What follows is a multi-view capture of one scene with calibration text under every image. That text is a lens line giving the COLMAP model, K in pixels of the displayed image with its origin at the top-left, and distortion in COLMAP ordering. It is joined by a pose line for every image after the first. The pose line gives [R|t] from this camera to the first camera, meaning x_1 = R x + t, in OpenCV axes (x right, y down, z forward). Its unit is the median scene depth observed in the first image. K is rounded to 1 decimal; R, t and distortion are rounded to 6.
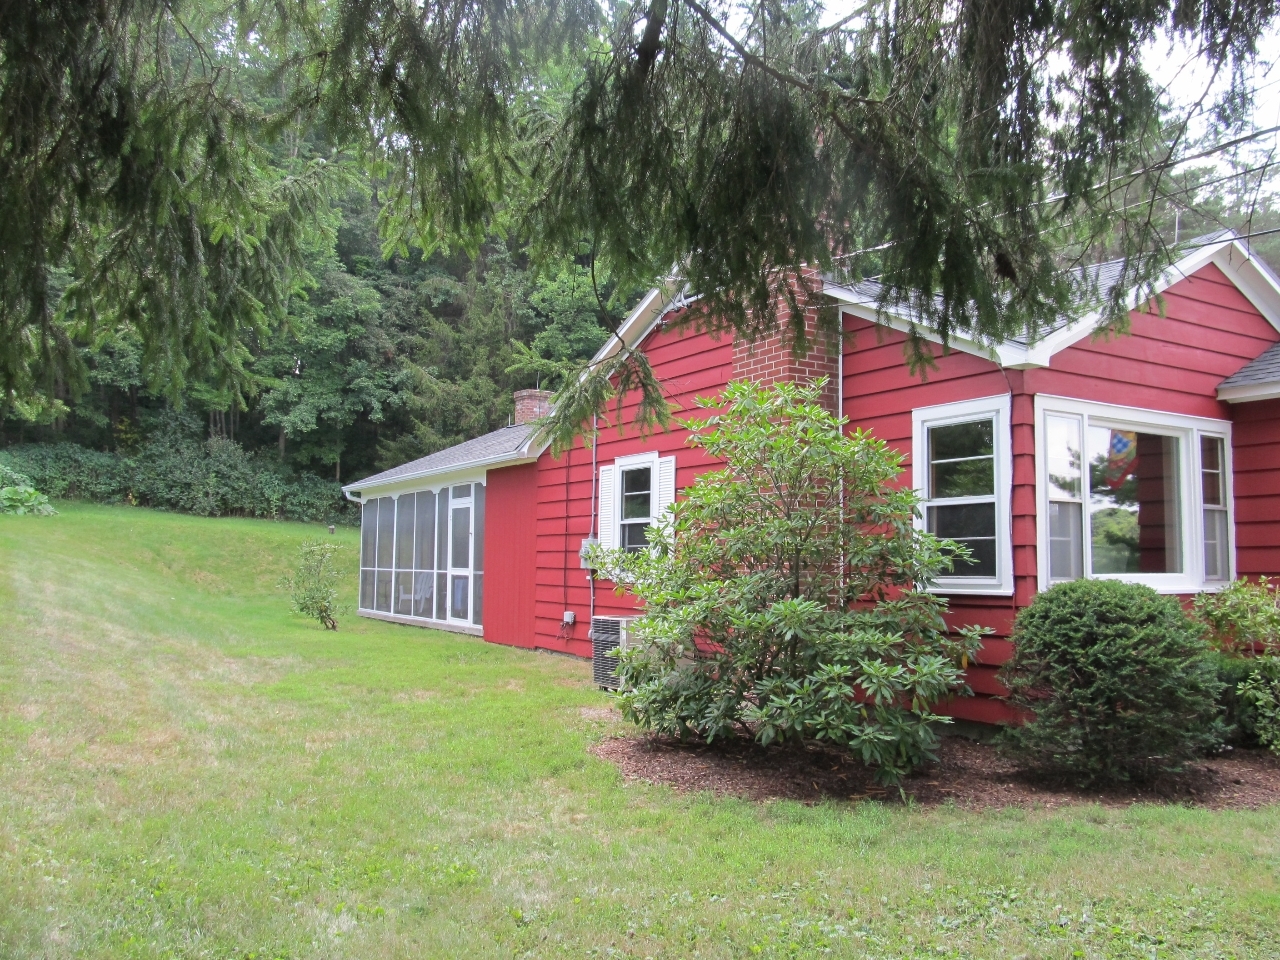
lens RADIAL K [[1017.9, 0, 639.4], [0, 1017.9, 480.4], [0, 0, 1]] dist [-0.054100, 0.010212]
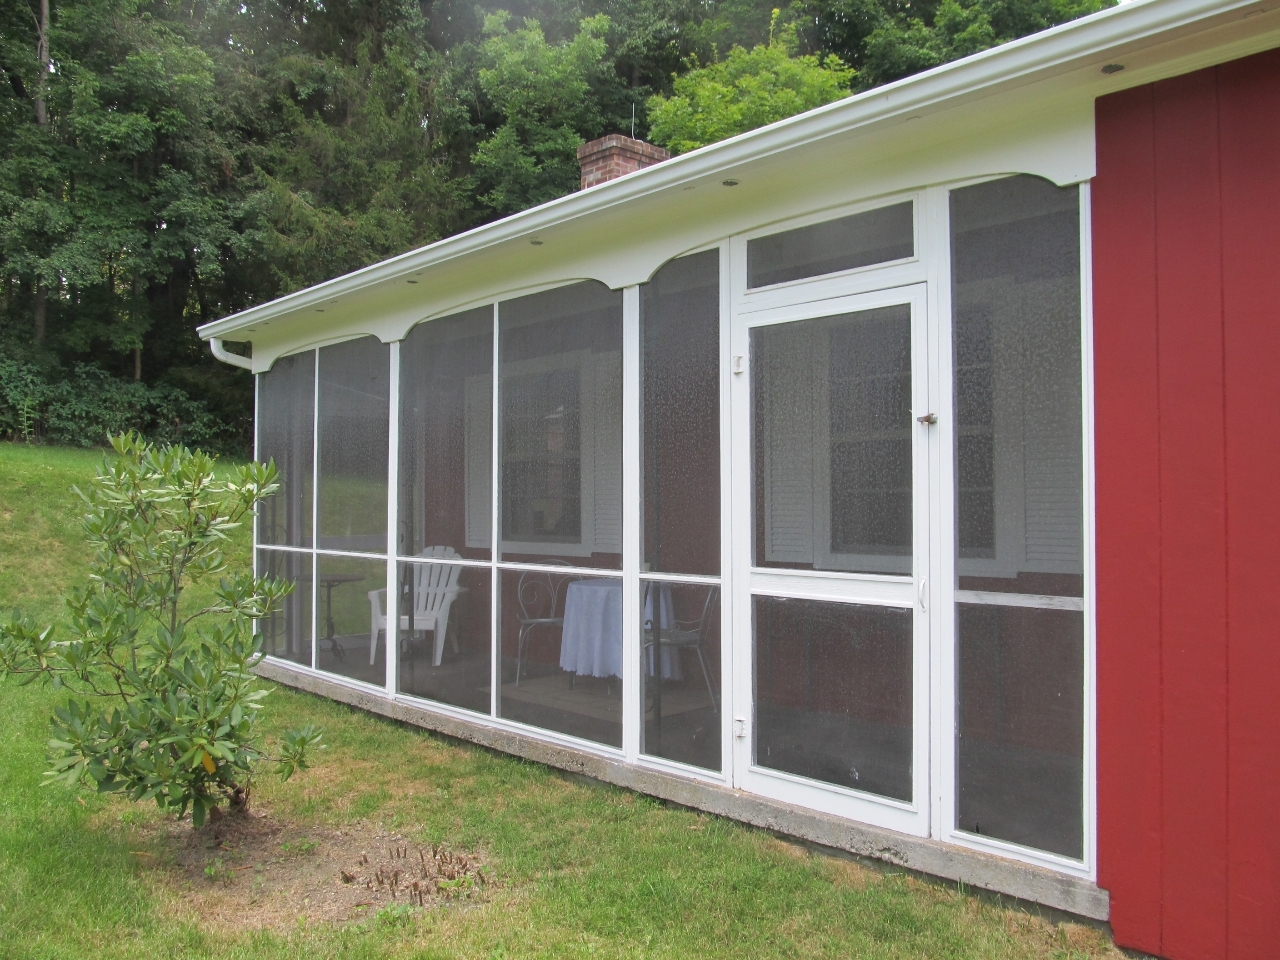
lens RADIAL K [[1017.9, 0, 641.2], [0, 1017.9, 475.5], [0, 0, 1]] dist [-0.054100, 0.010212]
pose [[0.981331, -0.008053, 0.192157, -0.126176], [-0.002700, 0.998448, 0.055631, 0.024337], [-0.192307, -0.055112, 0.979786, 0.371720]]
